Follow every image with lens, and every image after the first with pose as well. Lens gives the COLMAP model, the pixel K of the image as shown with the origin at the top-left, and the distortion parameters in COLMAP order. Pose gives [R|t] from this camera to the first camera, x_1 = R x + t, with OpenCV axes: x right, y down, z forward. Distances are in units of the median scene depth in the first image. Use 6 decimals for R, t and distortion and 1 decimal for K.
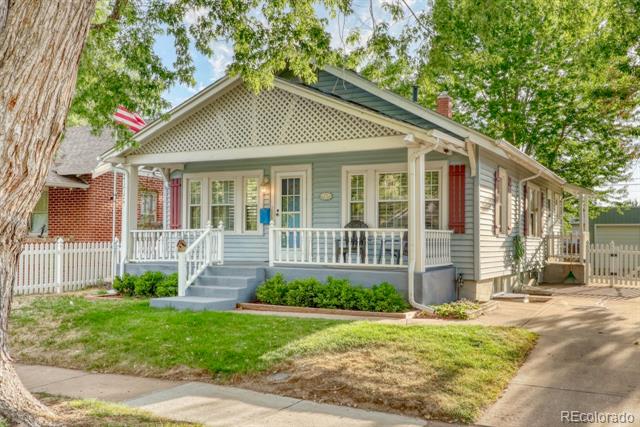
lens RADIAL K [[784.2, 0, 320.0], [0, 784.2, 213.5], [0, 0, 1]] dist [0.012883, 0.007682]
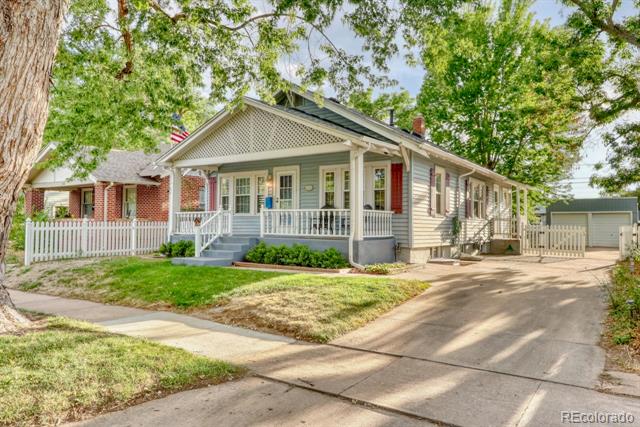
lens RADIAL K [[555.9, 0, 320.0], [0, 555.9, 213.5], [0, 0, 1]] dist [-0.009763, 0.000082]
pose [[0.990179, -0.001405, -0.139801, 0.178946], [0.002095, 0.999986, 0.004788, 0.020368], [0.139793, -0.005034, 0.990168, 0.021070]]
